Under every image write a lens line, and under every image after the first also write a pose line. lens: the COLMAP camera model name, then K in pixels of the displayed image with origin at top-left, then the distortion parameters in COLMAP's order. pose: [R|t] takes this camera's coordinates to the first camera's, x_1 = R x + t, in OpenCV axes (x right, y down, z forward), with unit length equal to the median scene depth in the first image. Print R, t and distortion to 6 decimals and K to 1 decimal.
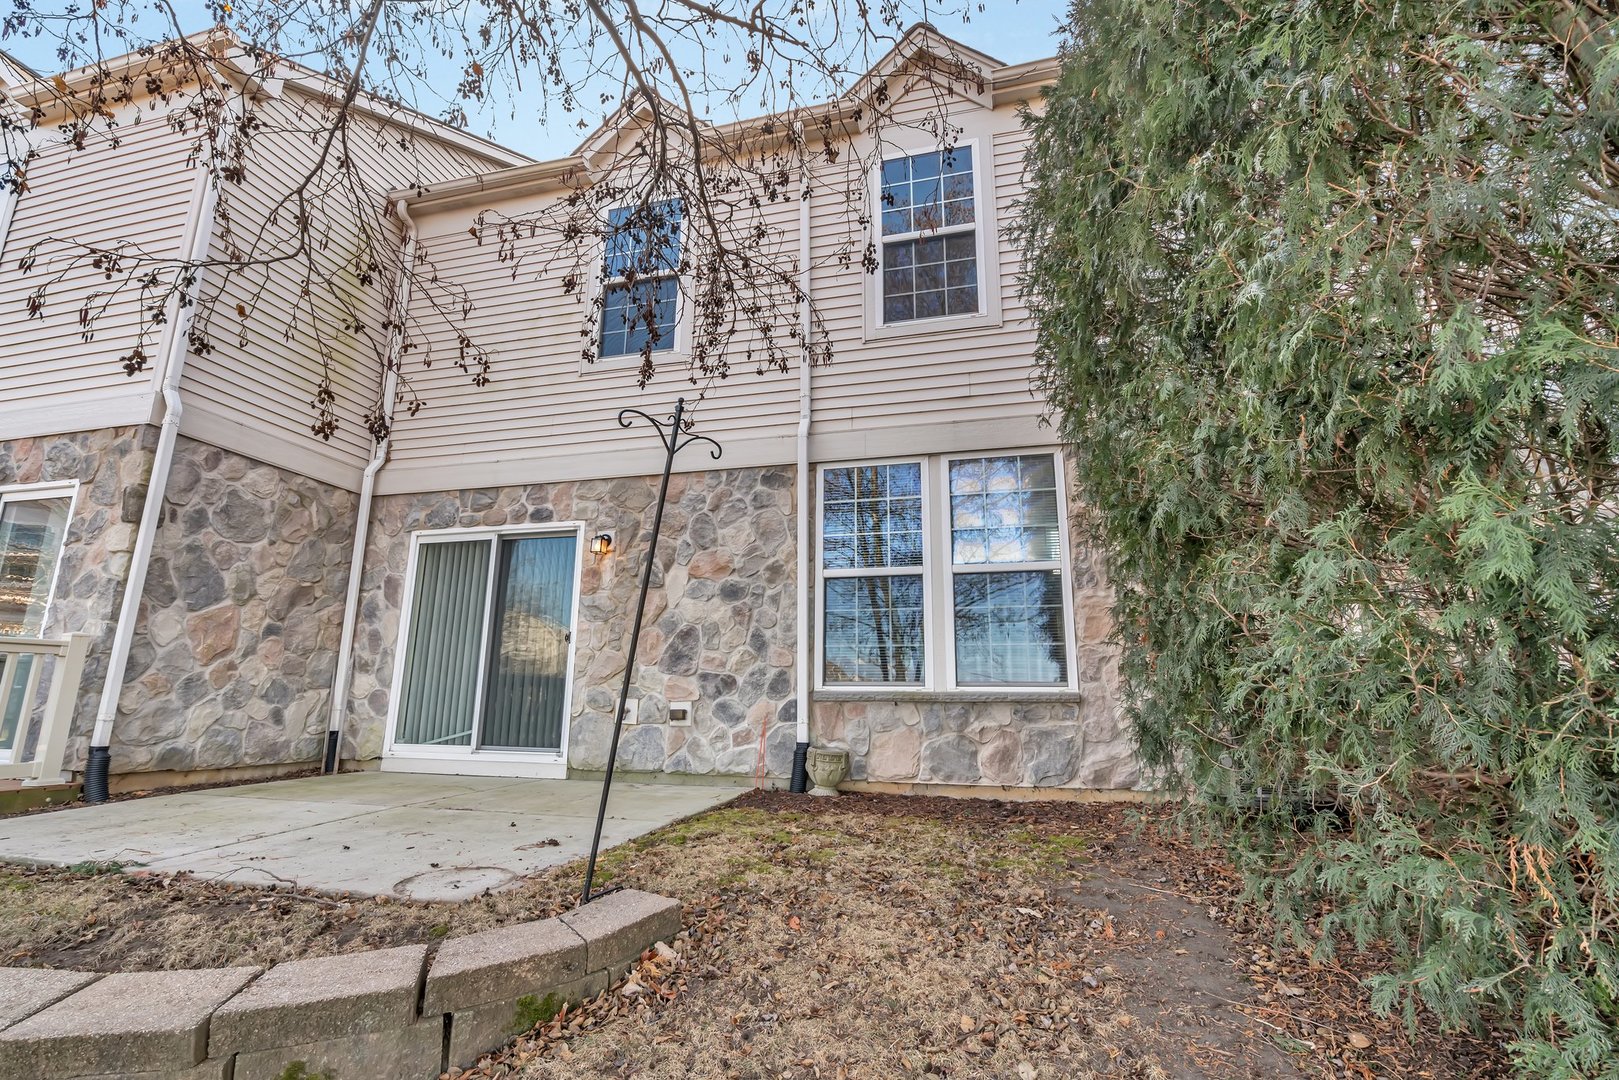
lens RADIAL K [[732.8, 0, 804.1], [0, 732.8, 541.0], [0, 0, 1]] dist [-0.005371, 0.002683]
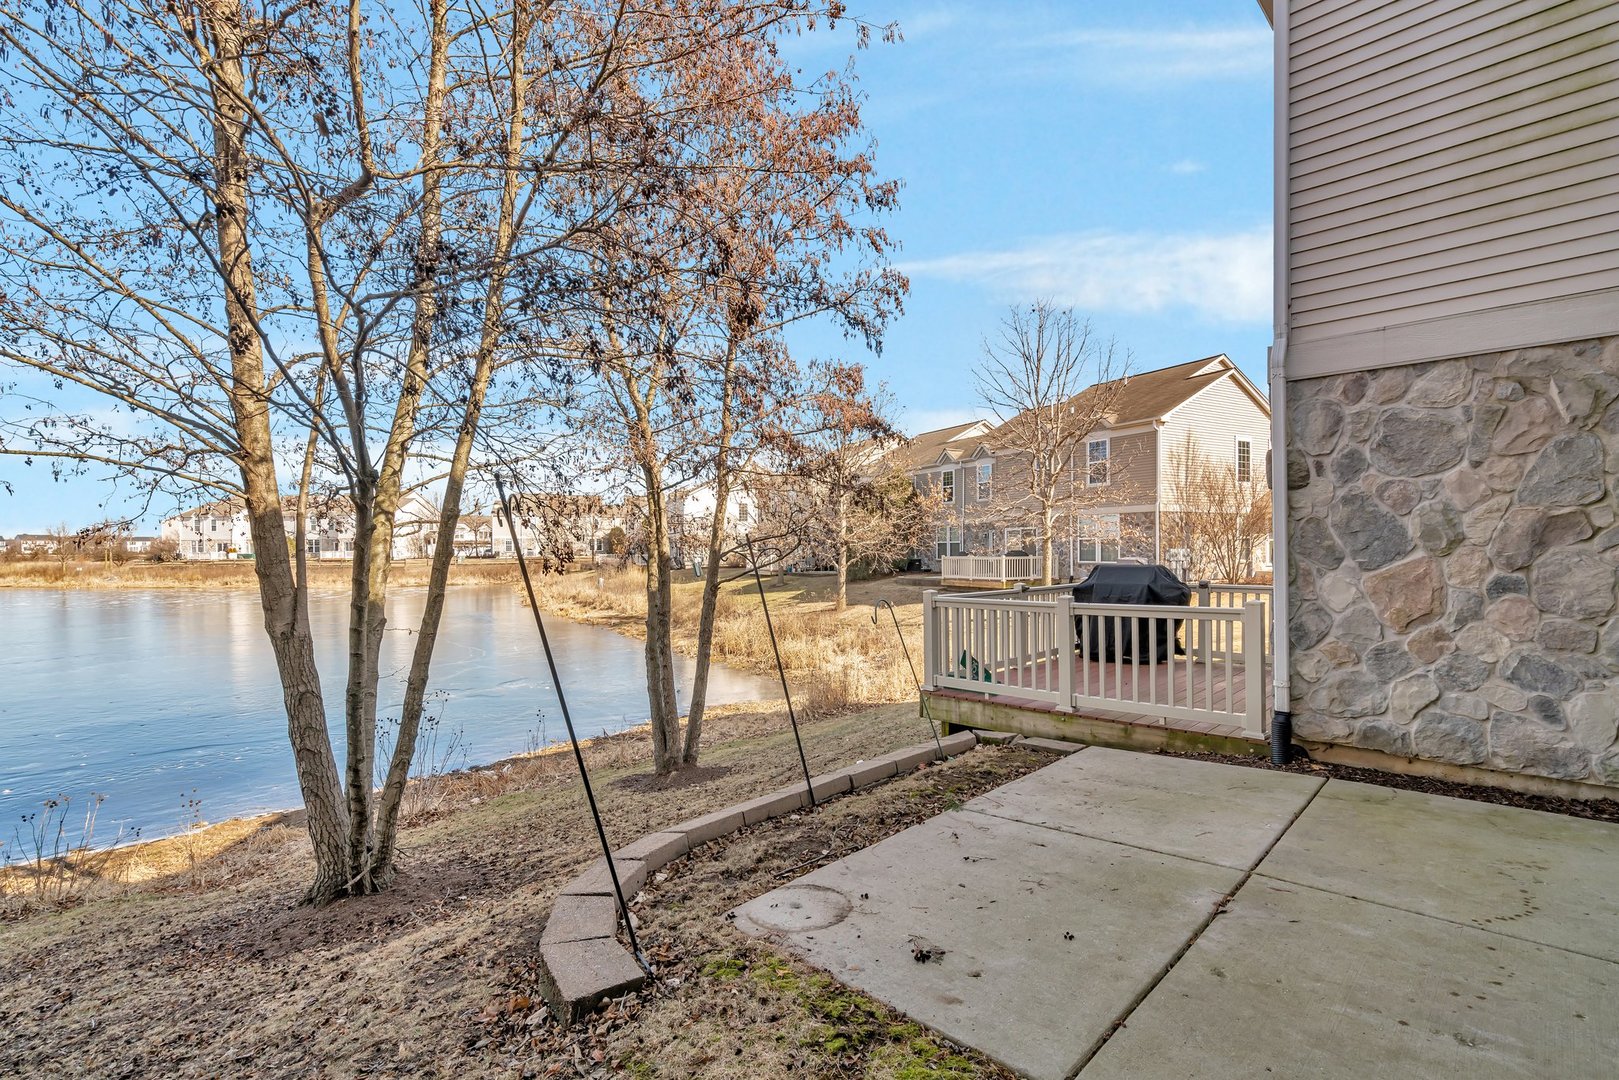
lens RADIAL K [[732.8, 0, 810.9], [0, 732.8, 562.3], [0, 0, 1]] dist [-0.005371, 0.002683]
pose [[-0.489850, 0.002125, -0.871804, 0.215485], [0.191790, 0.975762, -0.105385, 0.049300], [0.850449, -0.218826, -0.478385, 0.817218]]
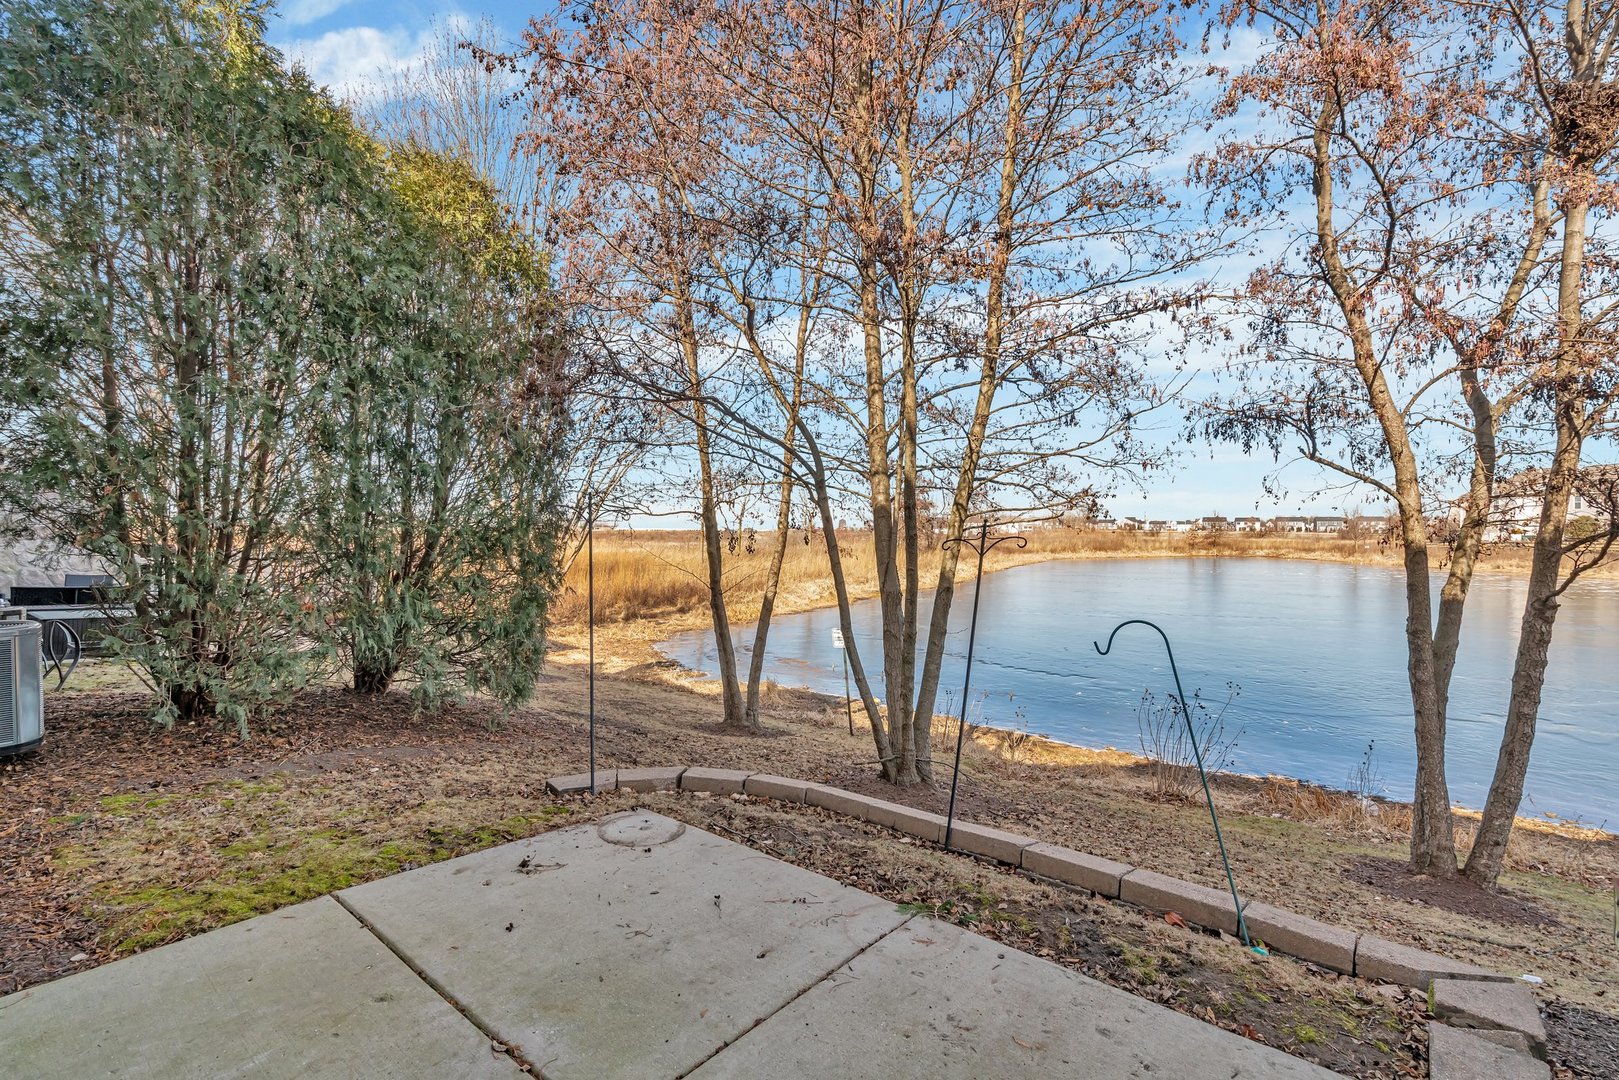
lens RADIAL K [[732.8, 0, 811.7], [0, 732.8, 538.9], [0, 0, 1]] dist [-0.005371, 0.002683]
pose [[-0.914827, -0.024276, 0.403115, -0.632190], [-0.107990, 0.976547, -0.186263, 0.087724], [-0.389139, -0.213931, -0.895993, 1.080285]]
